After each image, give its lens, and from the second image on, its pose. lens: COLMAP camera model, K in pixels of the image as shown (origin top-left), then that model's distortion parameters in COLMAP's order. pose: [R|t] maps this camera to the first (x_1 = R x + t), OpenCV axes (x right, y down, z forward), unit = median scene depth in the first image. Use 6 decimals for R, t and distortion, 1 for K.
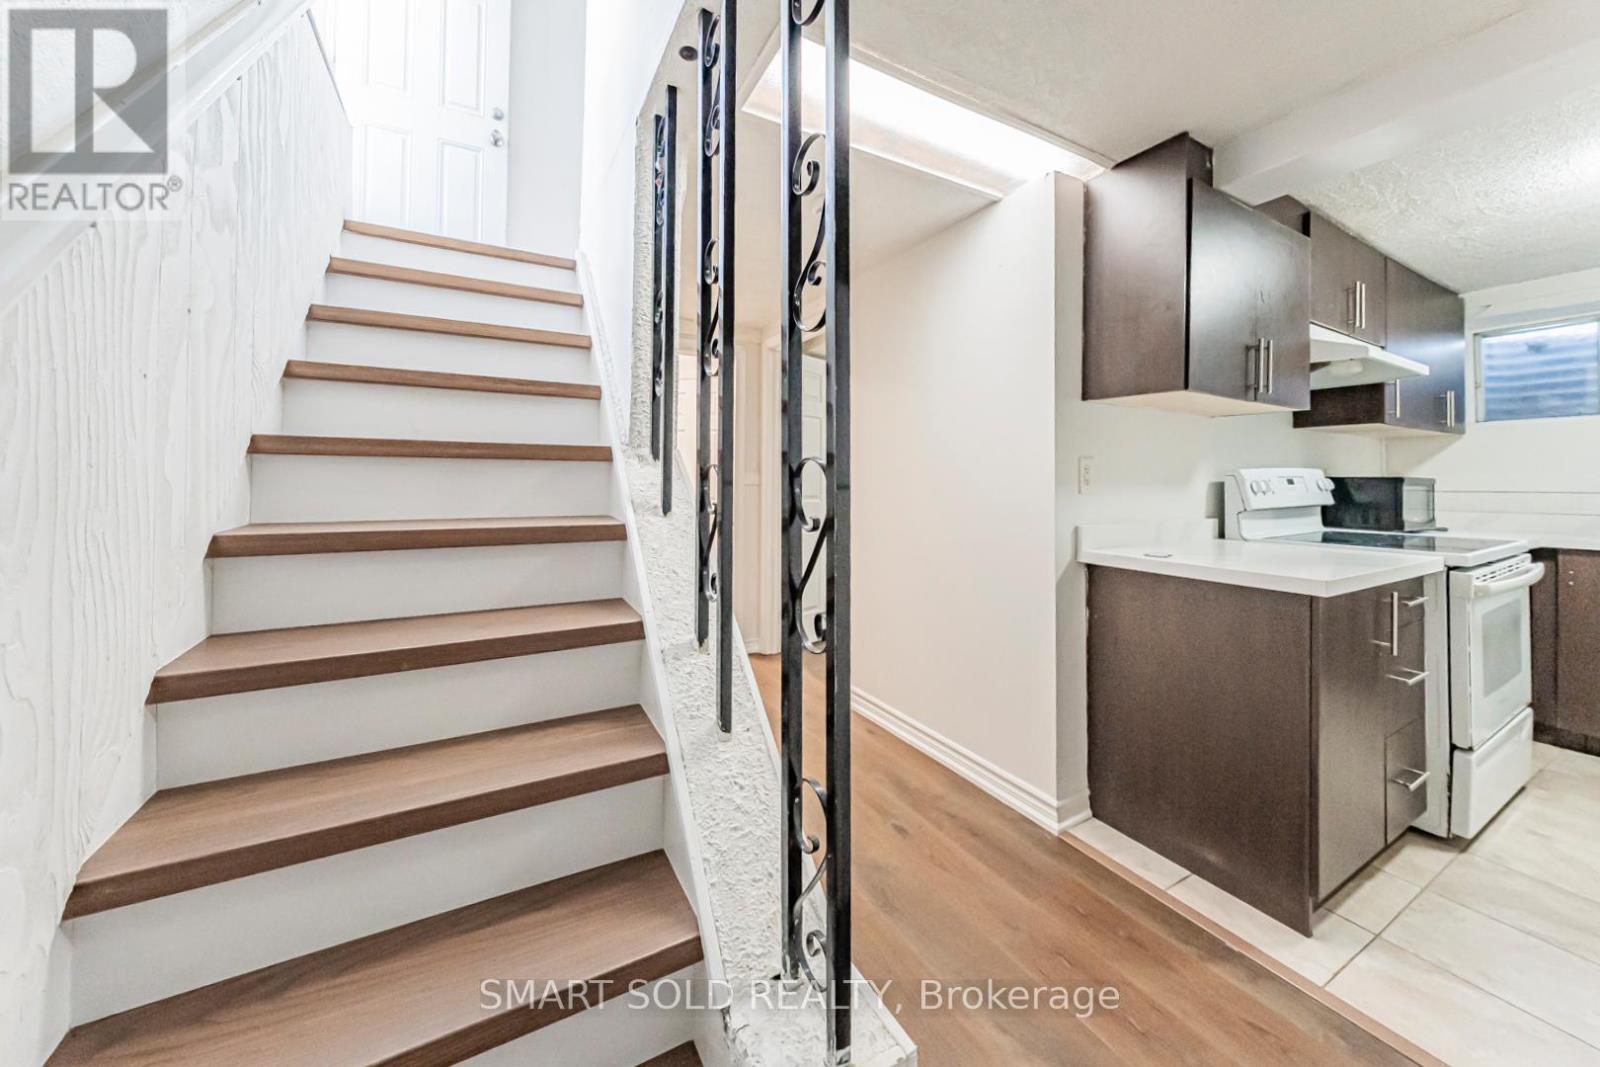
lens RADIAL K [[542.9, 0, 813.1], [0, 542.9, 478.6], [0, 0, 1]] dist [-0.004573, 0.000605]
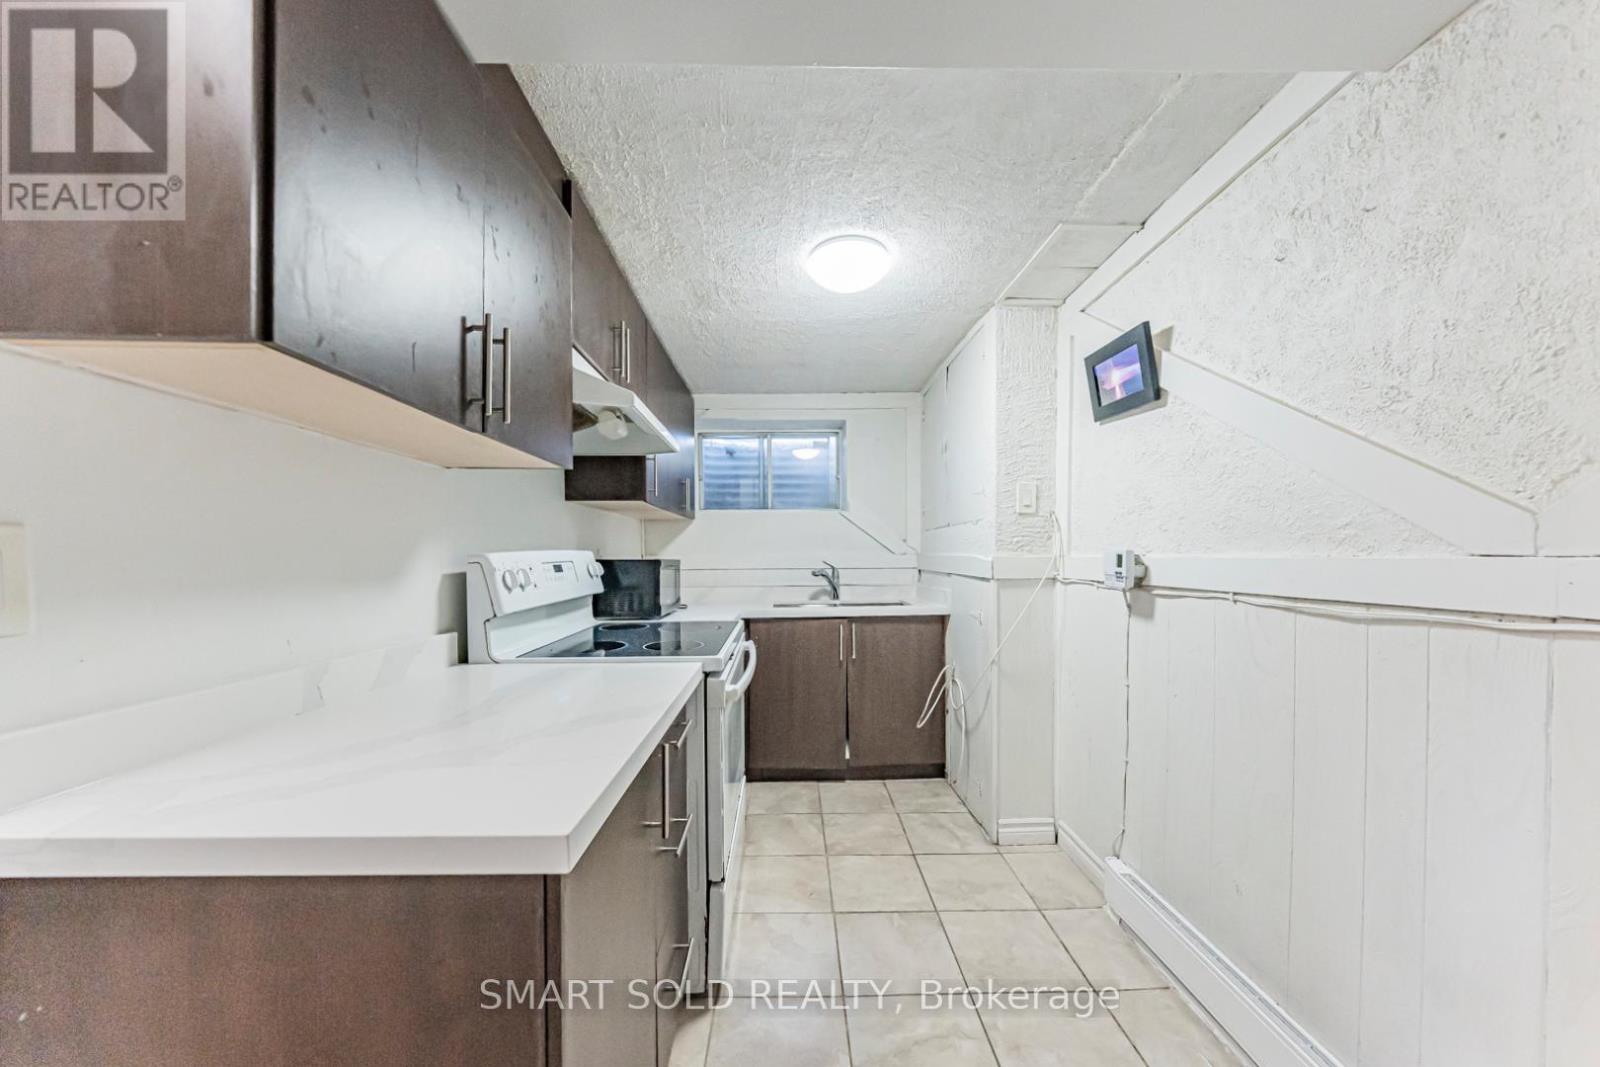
lens RADIAL K [[542.9, 0, 796.0], [0, 542.9, 566.3], [0, 0, 1]] dist [-0.004573, 0.000605]
pose [[0.460046, -0.021436, 0.887636, 0.361522], [-0.002811, 0.999668, 0.025599, -0.017541], [-0.887891, -0.014272, 0.459833, 0.355859]]
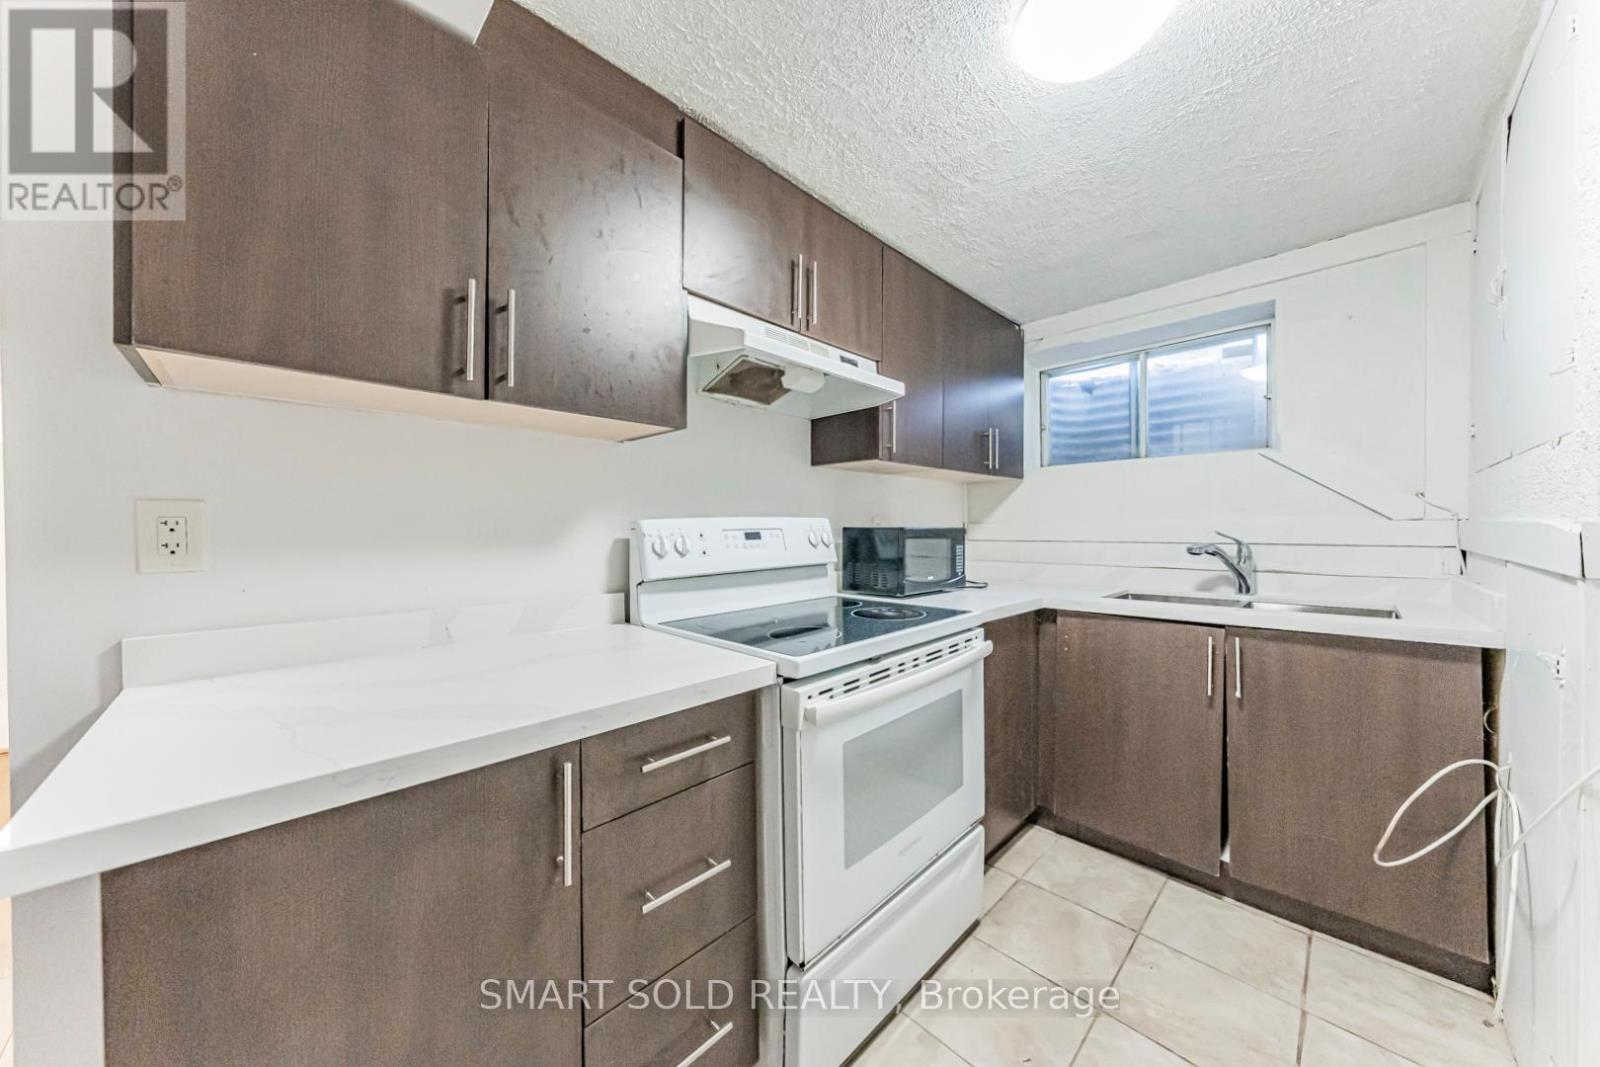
lens RADIAL K [[542.9, 0, 803.0], [0, 542.9, 533.1], [0, 0, 1]] dist [-0.004573, 0.000605]
pose [[0.957805, -0.007812, 0.287314, 0.737216], [0.002646, 0.999828, 0.018363, -0.011277], [-0.287408, -0.016828, 0.957660, 0.284087]]
